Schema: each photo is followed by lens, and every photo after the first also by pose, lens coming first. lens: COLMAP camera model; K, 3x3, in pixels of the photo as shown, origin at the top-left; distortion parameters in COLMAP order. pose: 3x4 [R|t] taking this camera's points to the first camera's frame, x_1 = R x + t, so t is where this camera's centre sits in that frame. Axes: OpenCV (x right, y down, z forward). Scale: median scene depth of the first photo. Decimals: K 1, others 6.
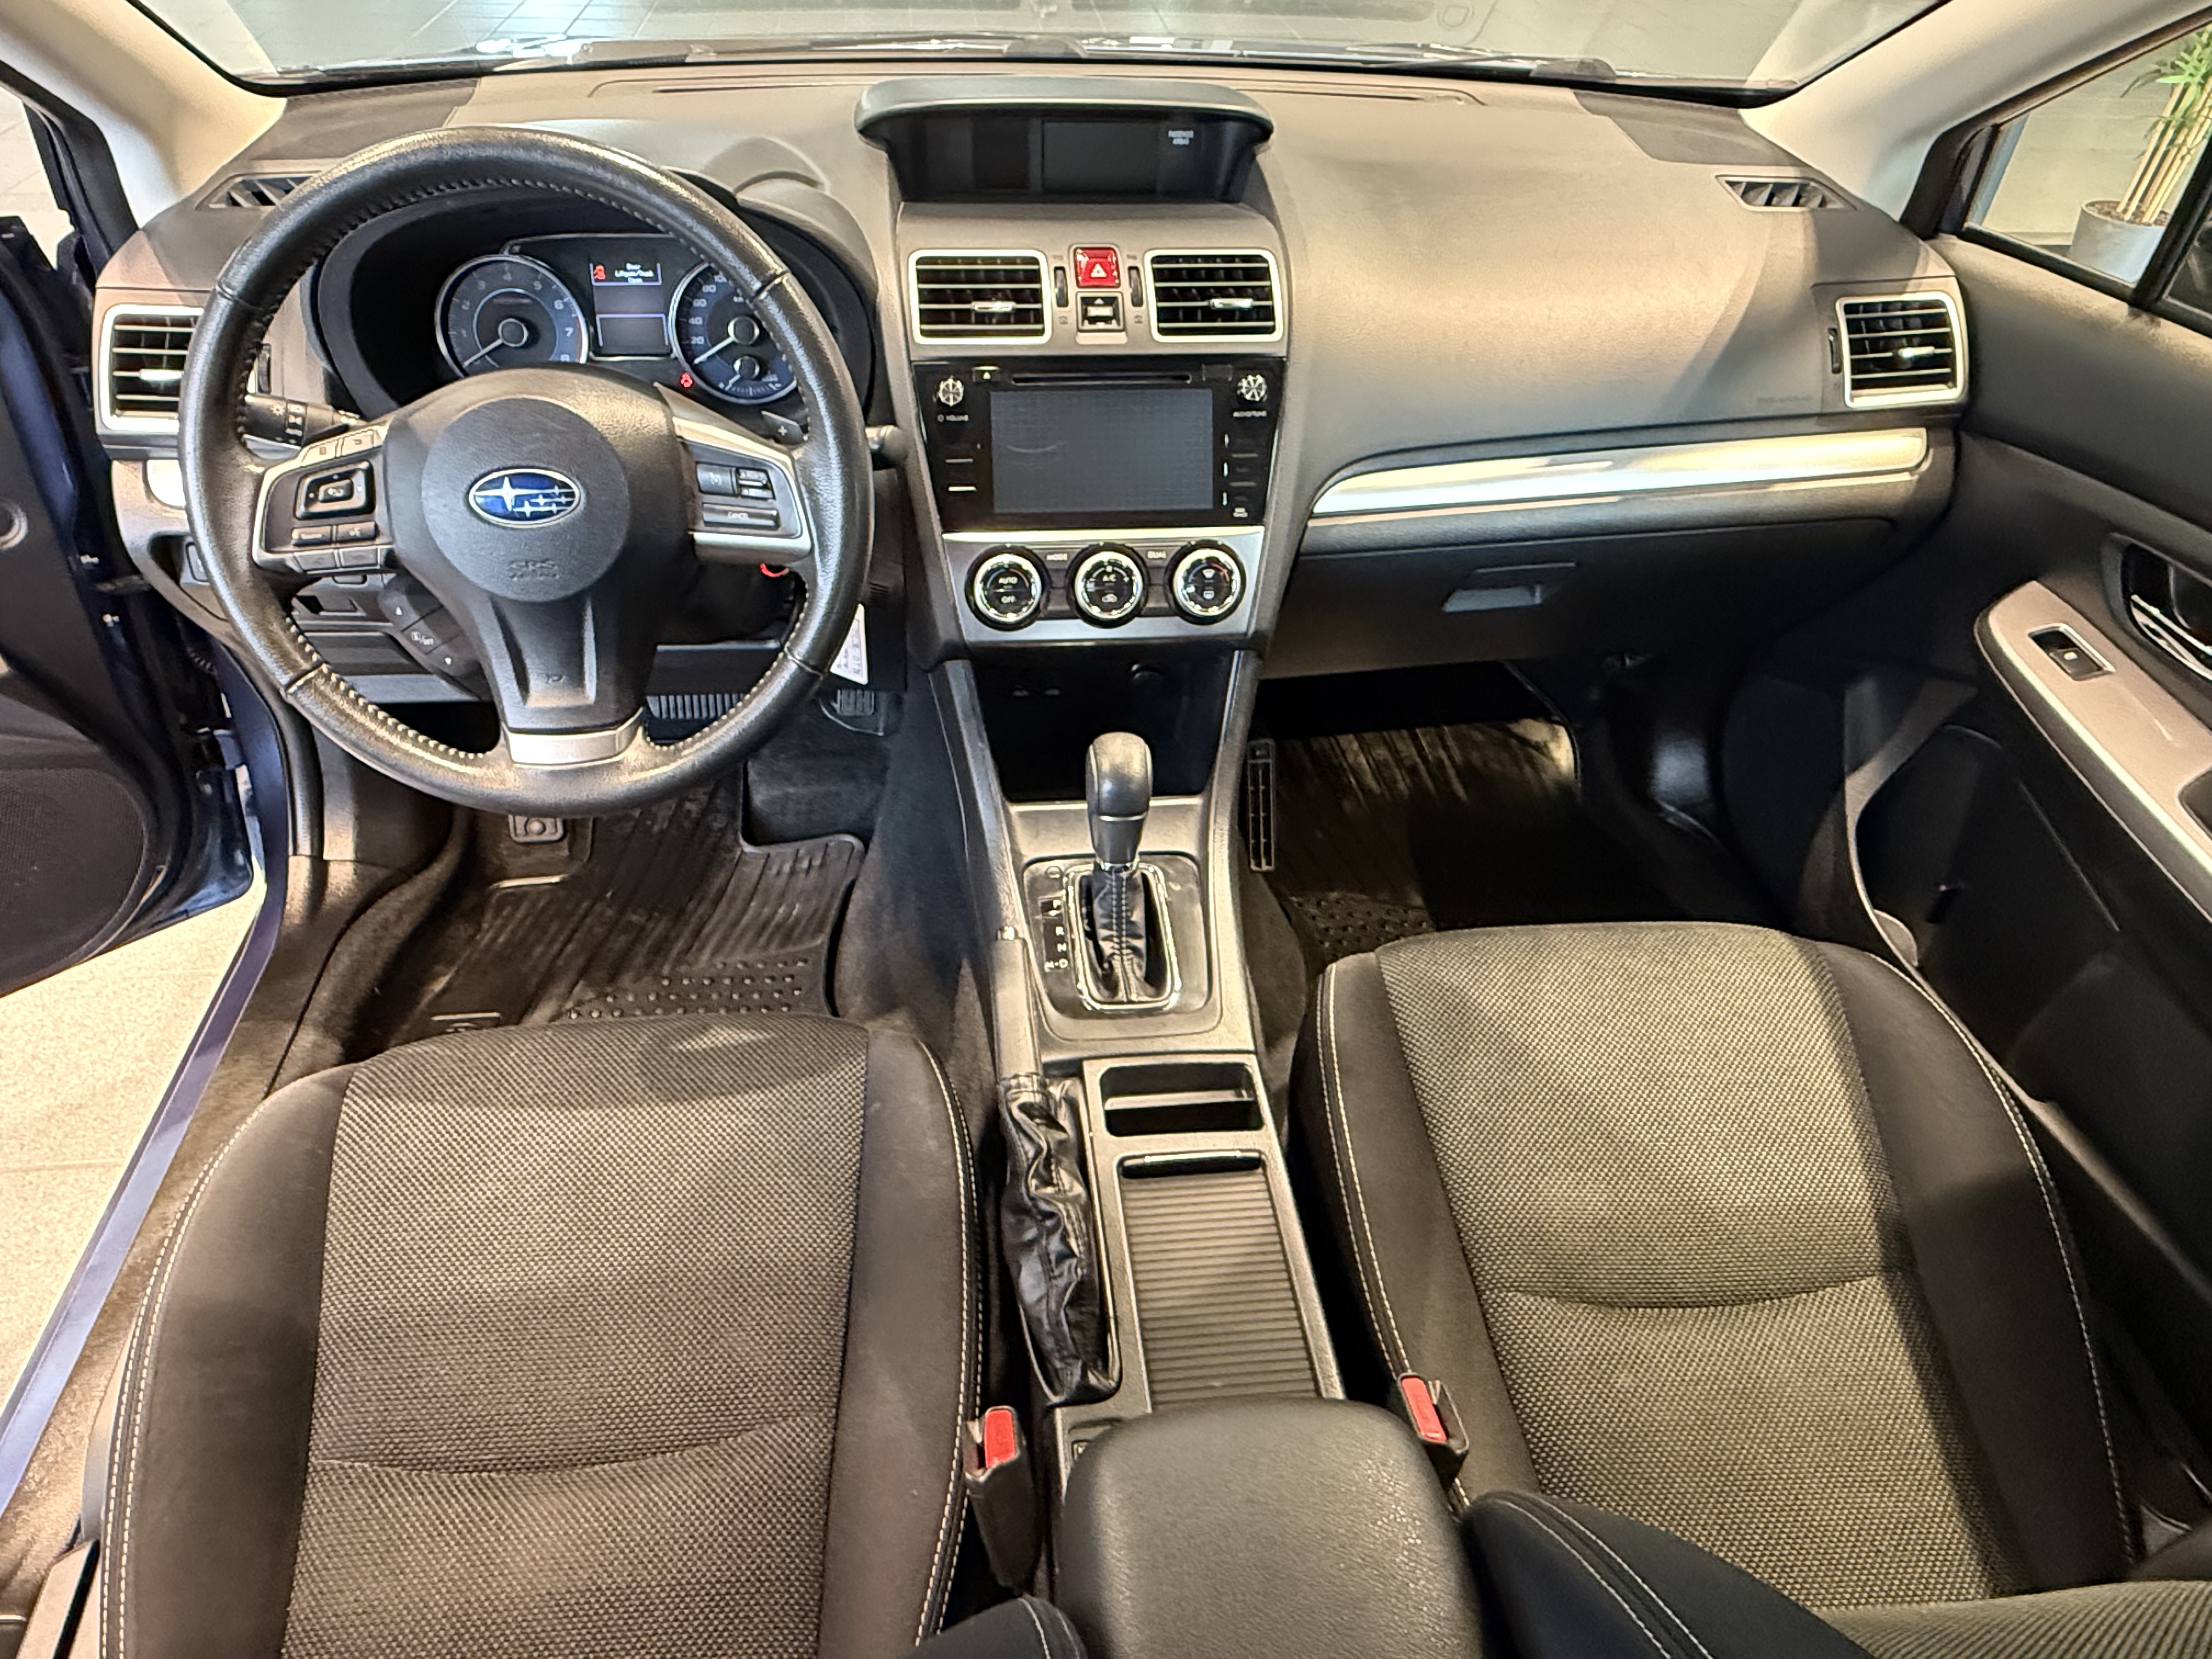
lens RADIAL K [[1368.2, 0, 1081.7], [0, 1368.2, 862.8], [0, 0, 1]] dist [-0.001039, 0.006886]
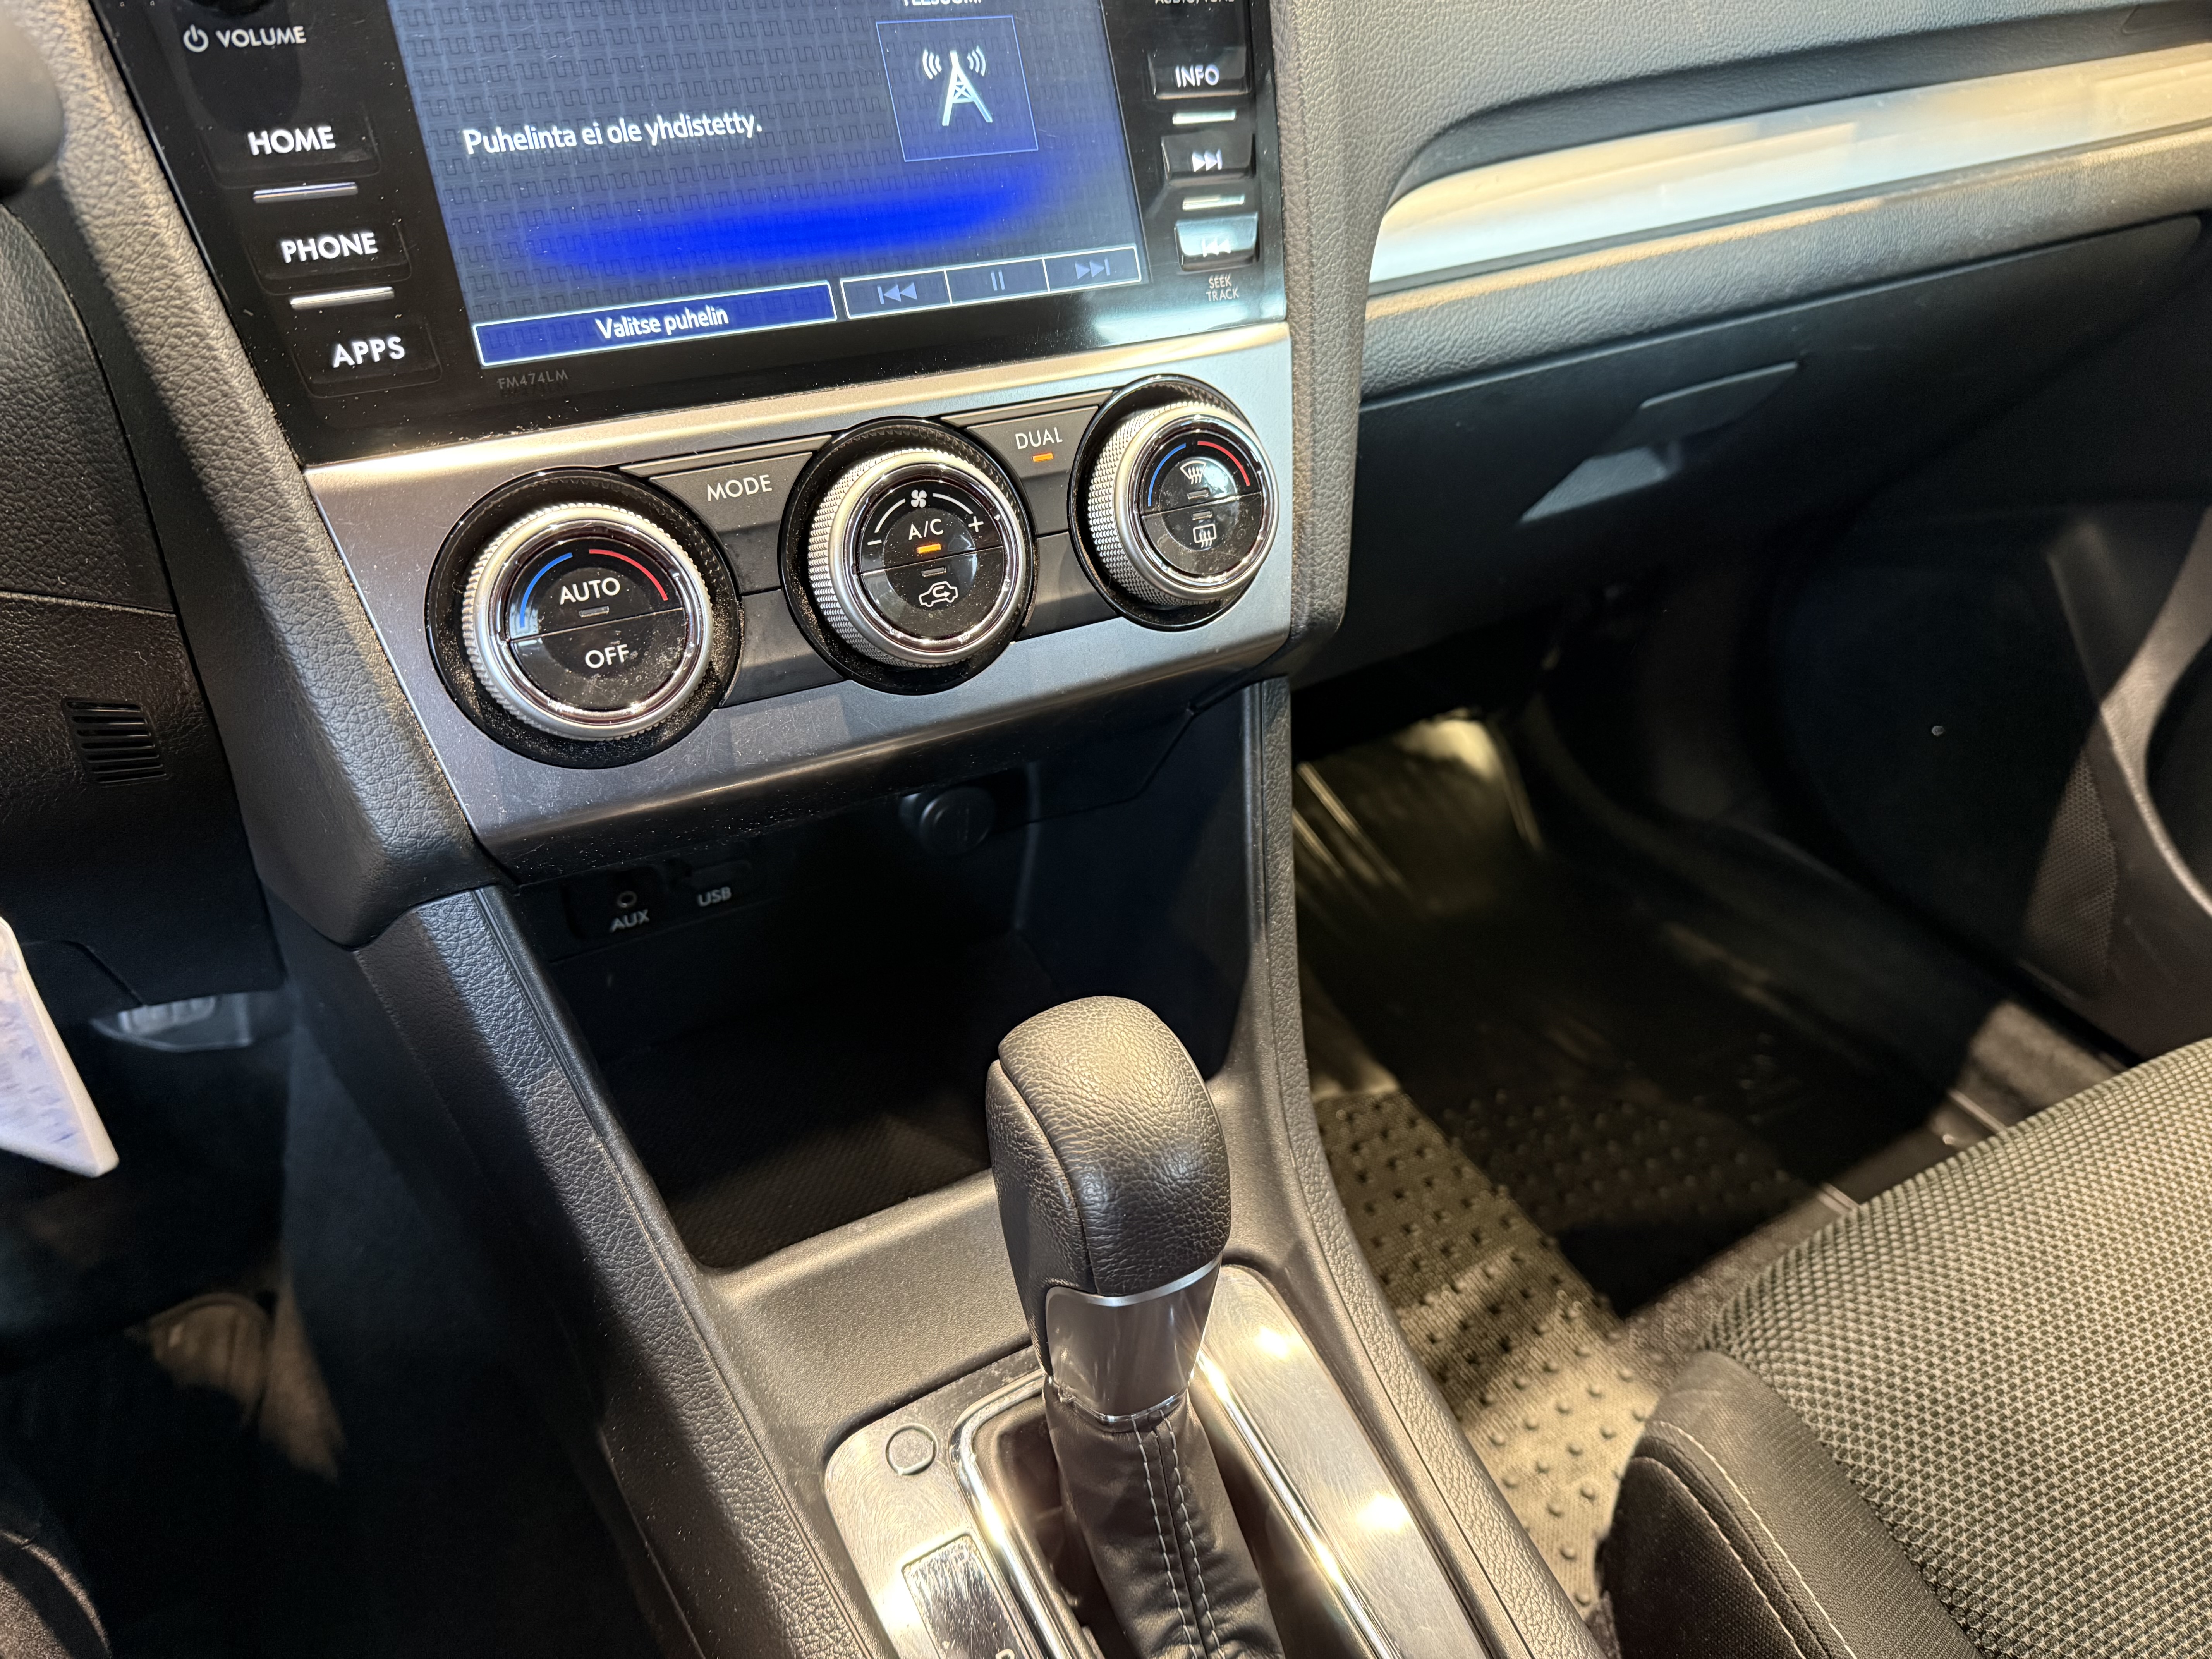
lens RADIAL K [[1611.0, 0, 1070.5], [0, 1611.0, 836.0], [0, 0, 1]] dist [-0.003572, -0.003075]
pose [[0.921289, -0.226949, 0.315785, -0.077687], [0.250977, 0.967284, -0.037044, -0.117990], [-0.297047, 0.113383, 0.948107, 0.649713]]
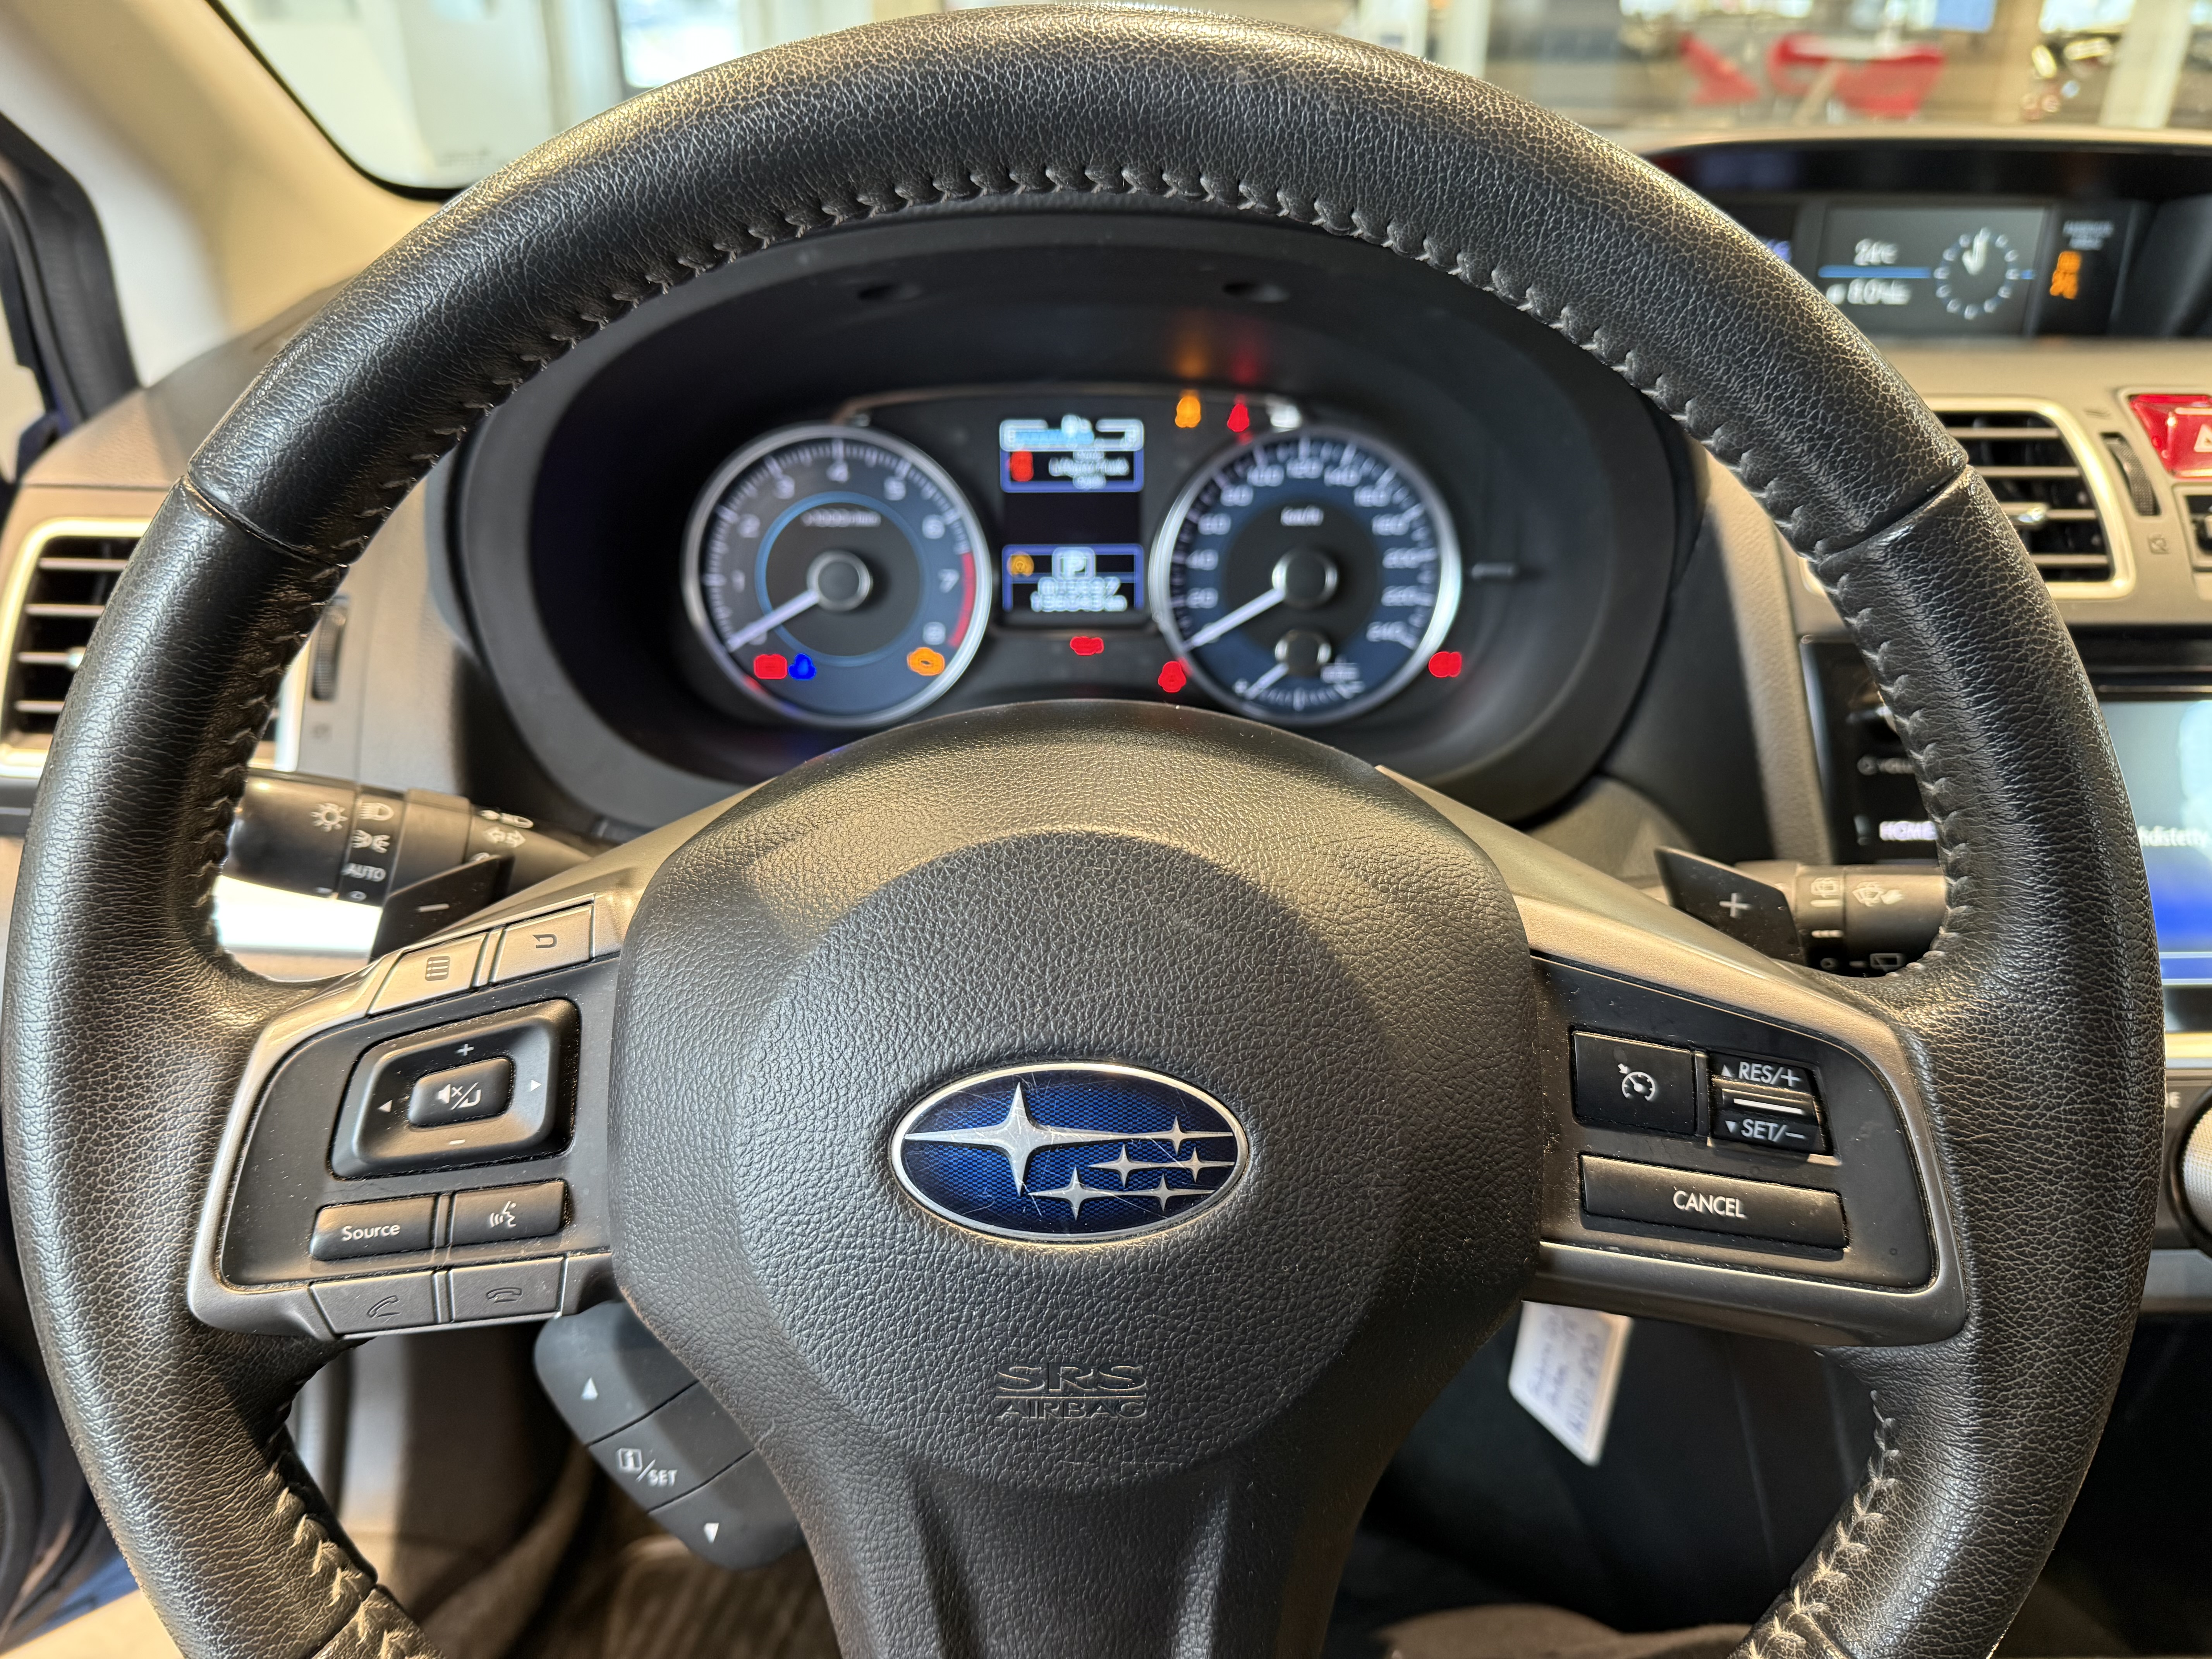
lens RADIAL K [[1611.0, 0, 1070.5], [0, 1611.0, 836.0], [0, 0, 1]] dist [-0.003572, -0.003075]
pose [[0.994441, 0.024513, -0.102398, -0.286825], [-0.043565, 0.981163, -0.188207, -0.206955], [0.095856, 0.191622, 0.976777, 0.497869]]
